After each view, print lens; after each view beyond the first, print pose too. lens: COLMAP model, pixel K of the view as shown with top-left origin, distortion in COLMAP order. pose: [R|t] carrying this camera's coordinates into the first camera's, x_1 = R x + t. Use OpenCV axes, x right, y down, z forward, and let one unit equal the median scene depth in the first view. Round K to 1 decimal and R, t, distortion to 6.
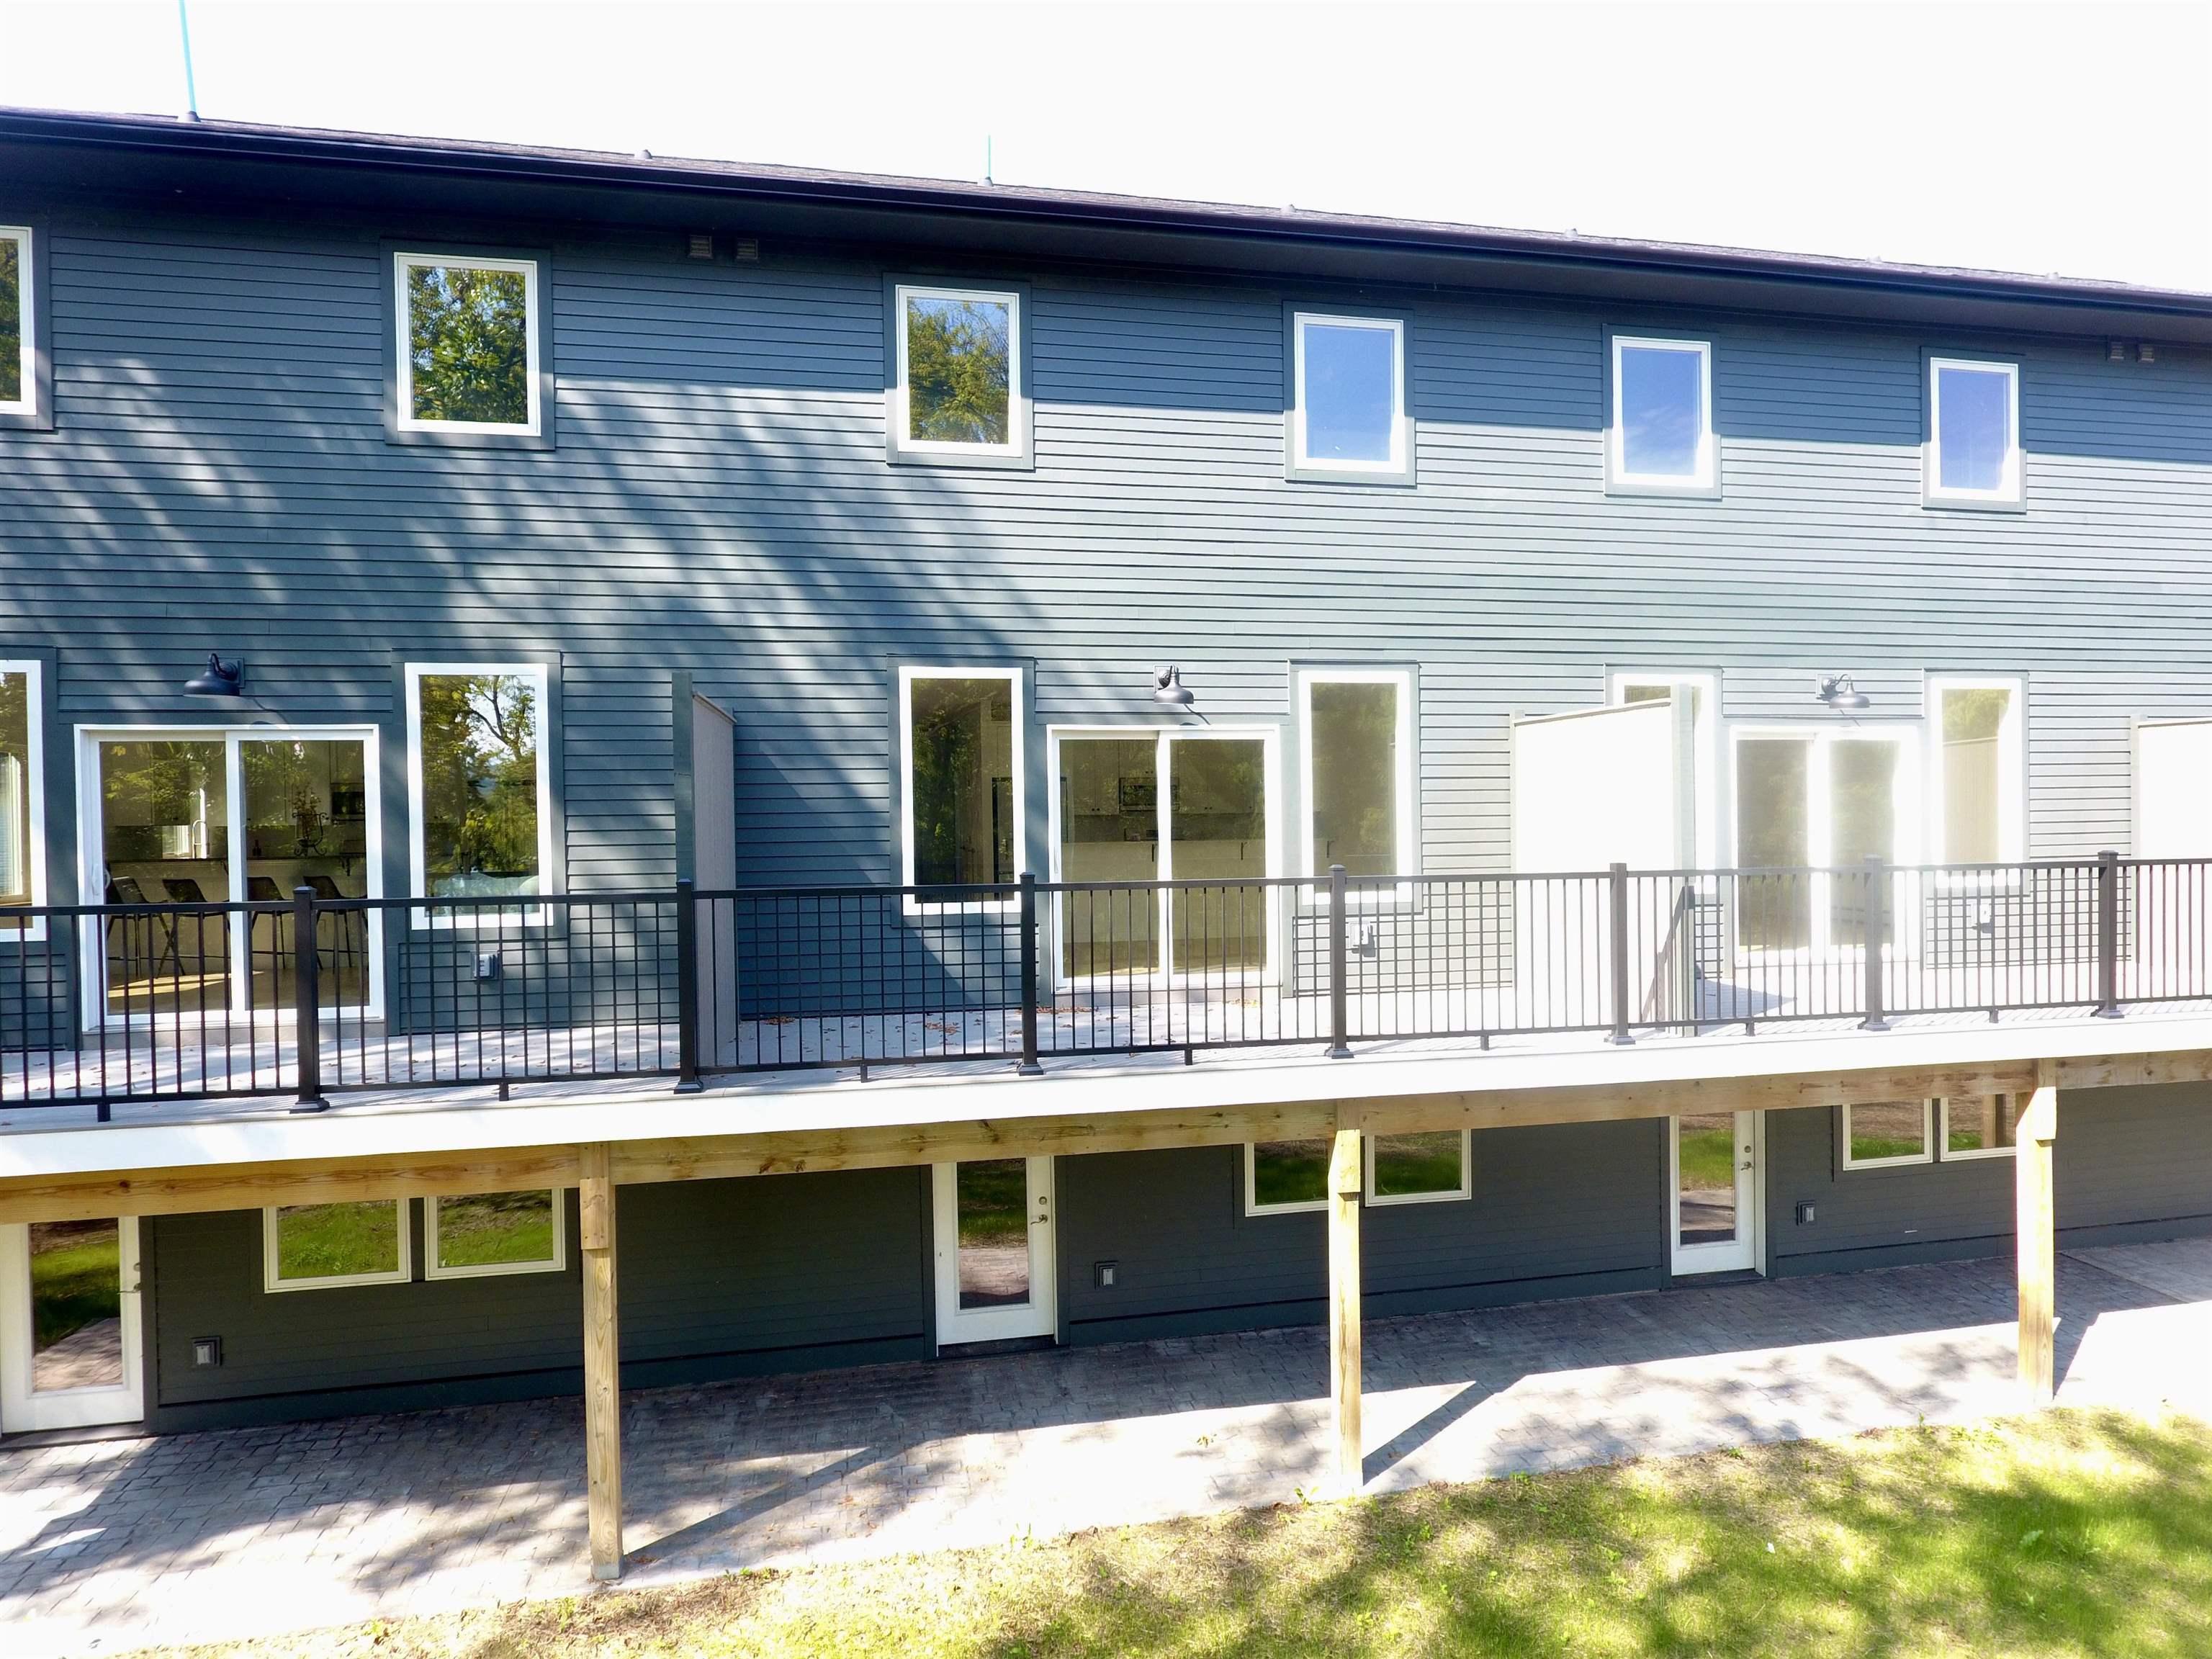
lens RADIAL K [[1269.5, 0, 1106.8], [0, 1269.5, 829.0], [0, 0, 1]] dist [0.006779, -0.003177]
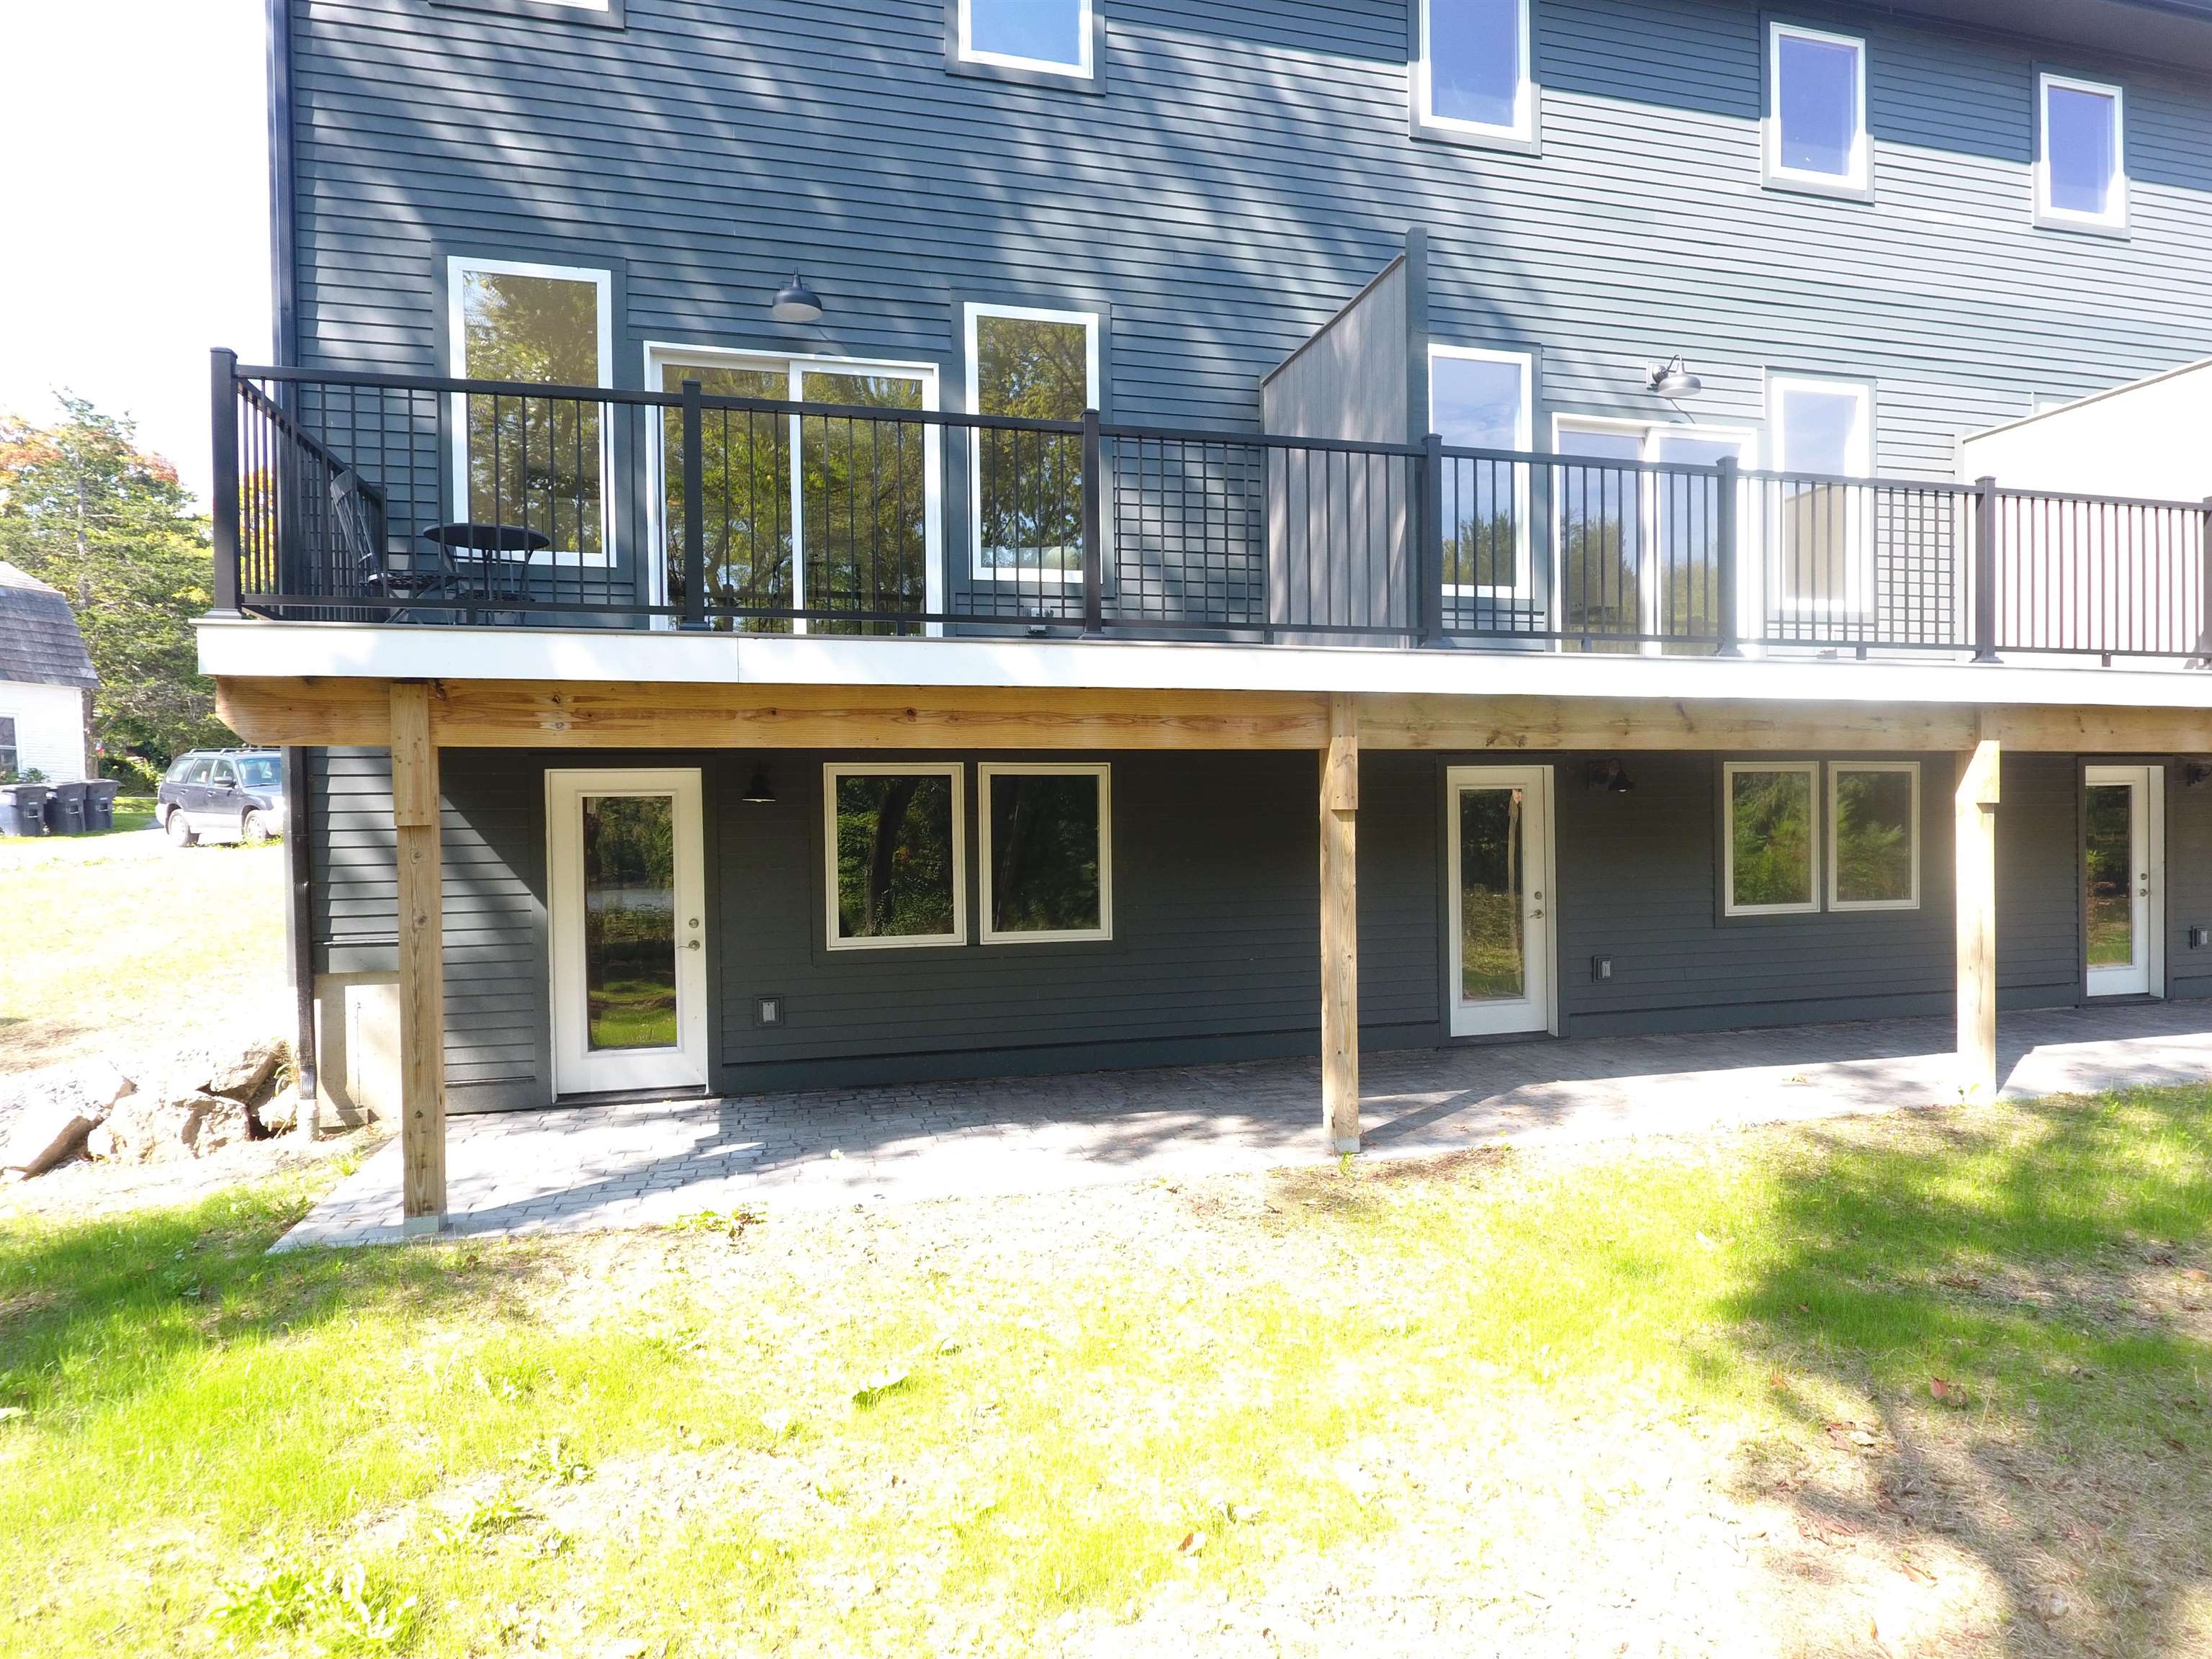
lens RADIAL K [[1289.7, 0, 1105.4], [0, 1289.7, 833.5], [0, 0, 1]] dist [0.003112, -0.004983]
pose [[0.997528, 0.001209, 0.070265, -0.497438], [-0.001079, 0.999998, -0.001886, 0.266227], [-0.070267, 0.001805, 0.997527, 0.017666]]
